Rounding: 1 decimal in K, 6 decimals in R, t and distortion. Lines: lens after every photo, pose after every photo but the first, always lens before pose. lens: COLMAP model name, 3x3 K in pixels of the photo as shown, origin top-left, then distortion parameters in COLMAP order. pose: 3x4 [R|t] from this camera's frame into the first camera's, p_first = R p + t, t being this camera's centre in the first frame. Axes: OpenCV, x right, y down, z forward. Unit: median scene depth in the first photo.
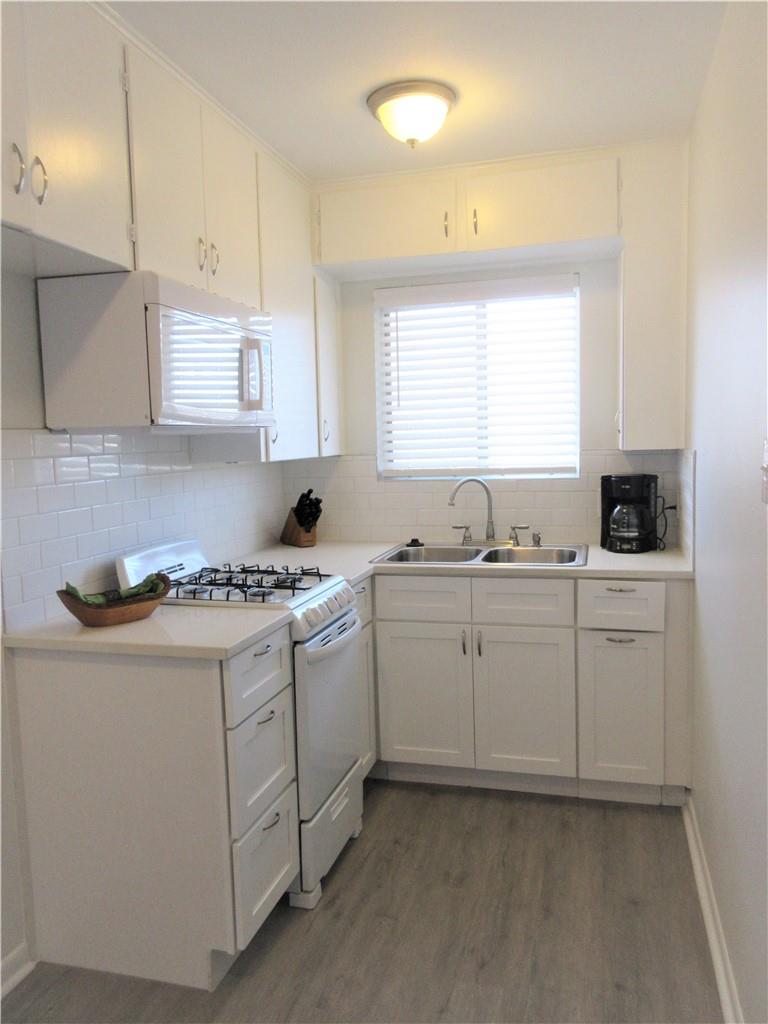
lens RADIAL K [[768.9, 0, 395.9], [0, 768.9, 512.1], [0, 0, 1]] dist [0.006010, -0.006409]
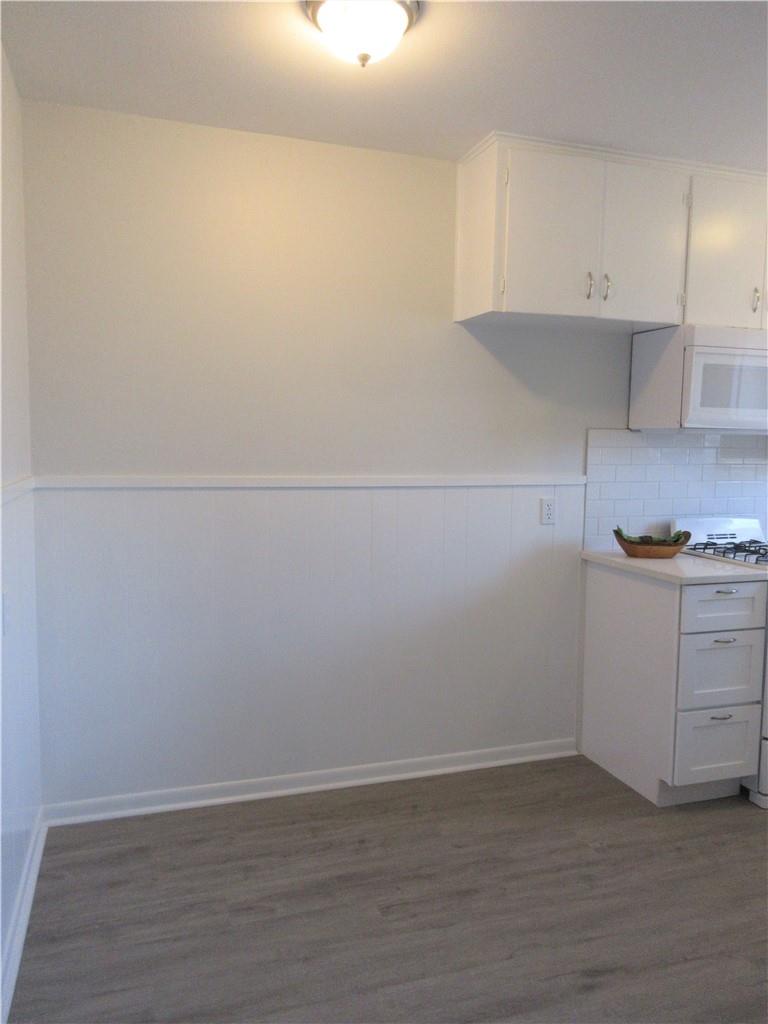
lens RADIAL K [[768.9, 0, 395.9], [0, 768.9, 512.1], [0, 0, 1]] dist [0.006010, -0.006409]
pose [[0.556566, 0.104152, -0.824249, 0.619110], [-0.103243, 0.993091, 0.055772, 0.022109], [0.824363, 0.054057, 0.563474, -0.278877]]
